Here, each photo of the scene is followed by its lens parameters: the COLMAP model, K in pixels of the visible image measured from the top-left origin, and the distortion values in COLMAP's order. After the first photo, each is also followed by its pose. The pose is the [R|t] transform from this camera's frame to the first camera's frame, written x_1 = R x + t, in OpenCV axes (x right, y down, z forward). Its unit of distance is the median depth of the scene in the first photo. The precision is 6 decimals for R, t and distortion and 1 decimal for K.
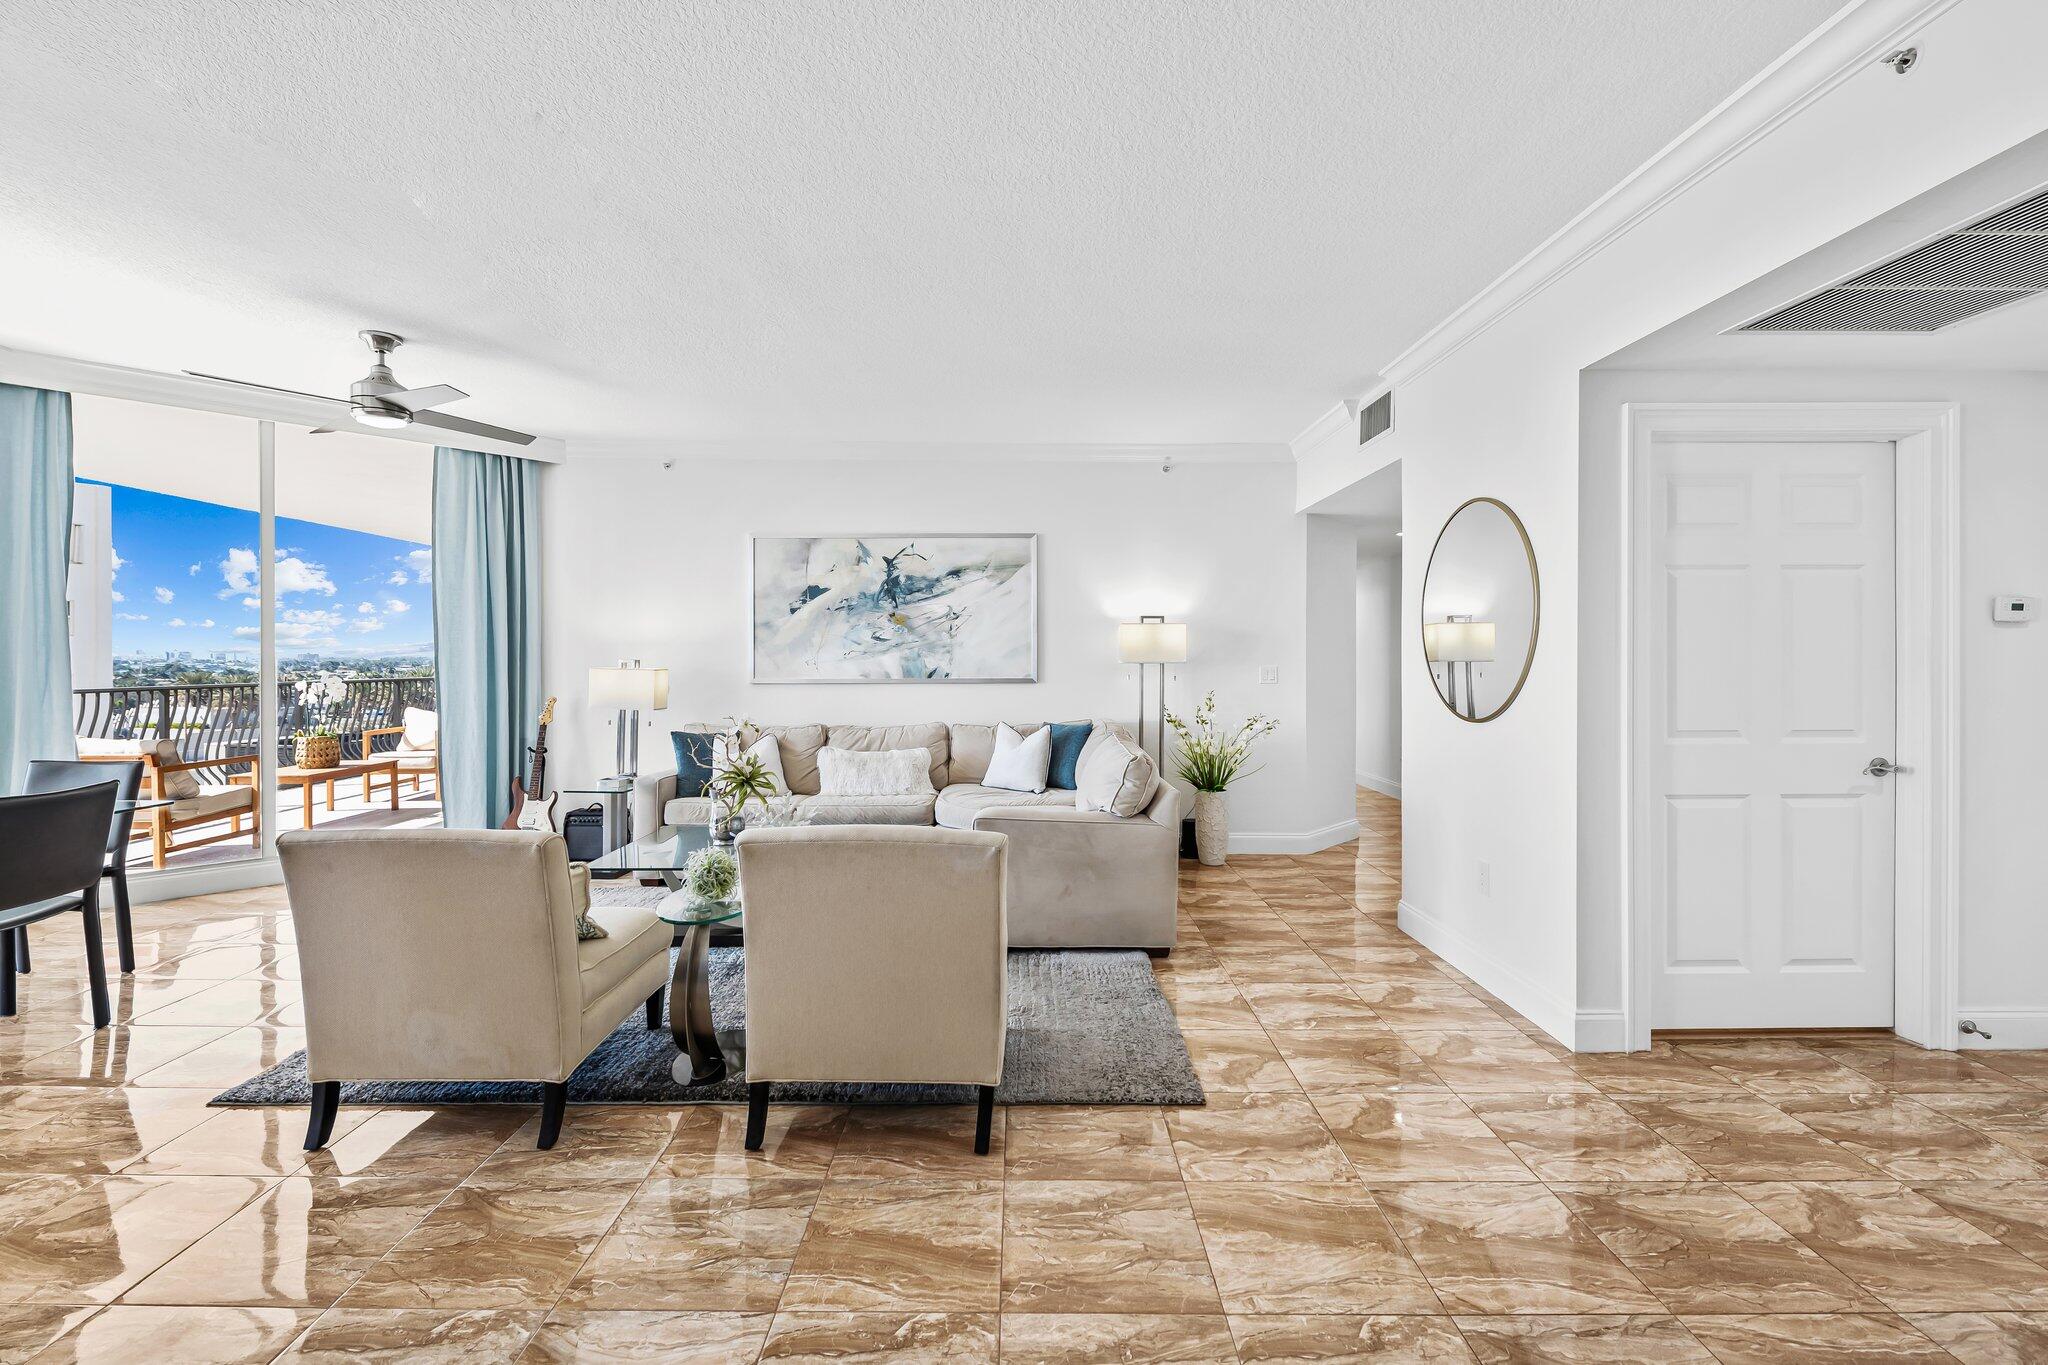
lens RADIAL K [[901.0, 0, 1022.8], [0, 901.0, 672.1], [0, 0, 1]] dist [0.008964, -0.000818]
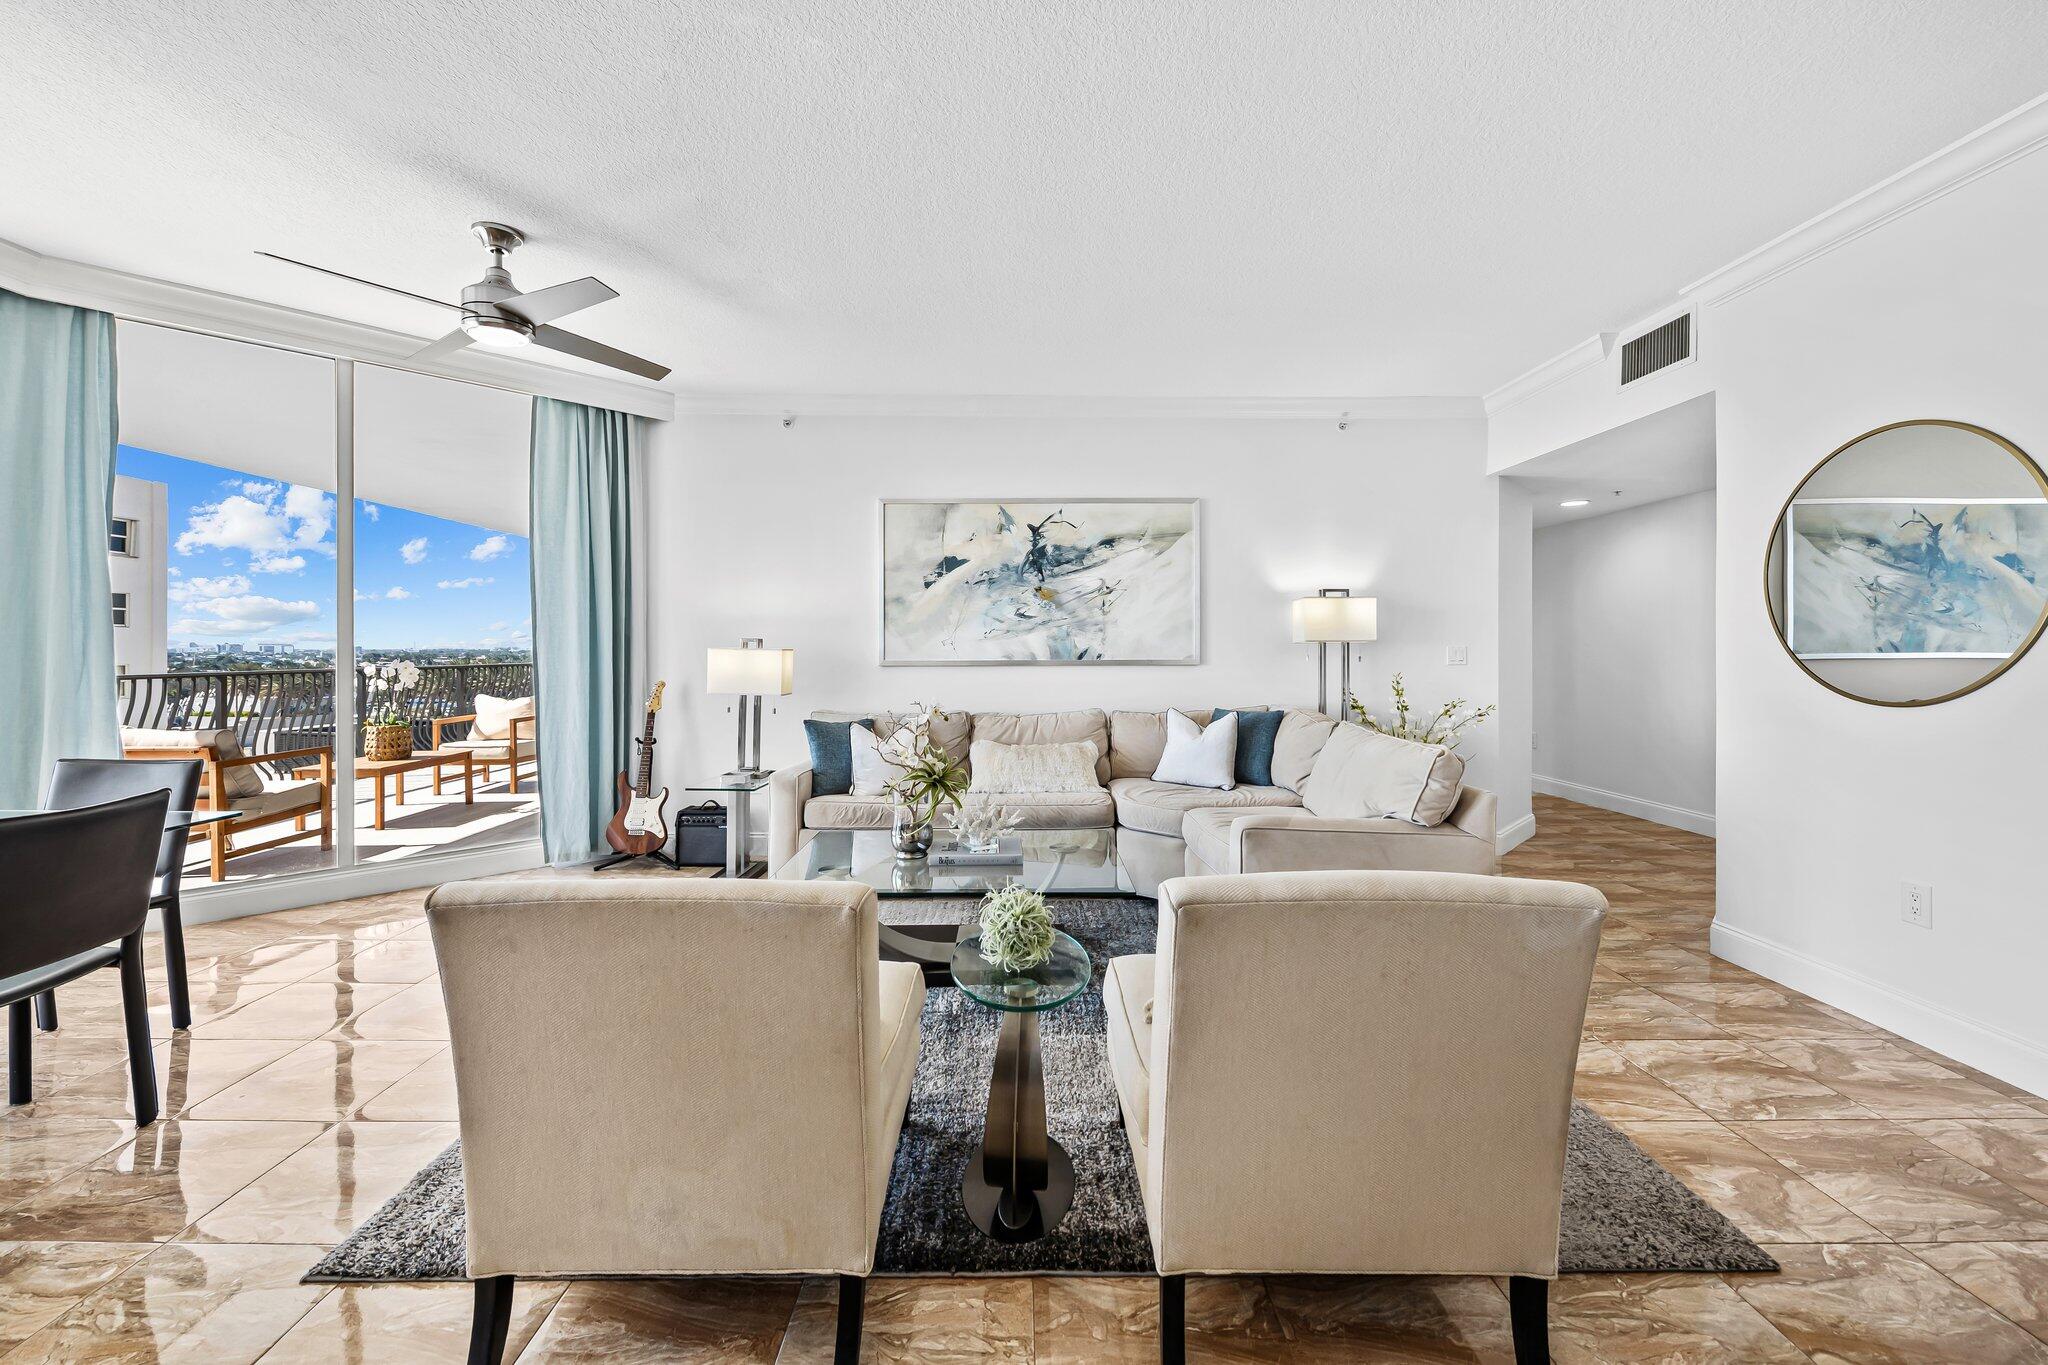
lens RADIAL K [[840.1, 0, 1028.3], [0, 840.1, 659.9], [0, 0, 1]] dist [0.004228, 0.000298]
pose [[0.999960, -0.001518, 0.008815, -0.162850], [0.001547, 0.999993, -0.003291, 0.009648], [-0.008810, 0.003305, 0.999956, 0.164789]]
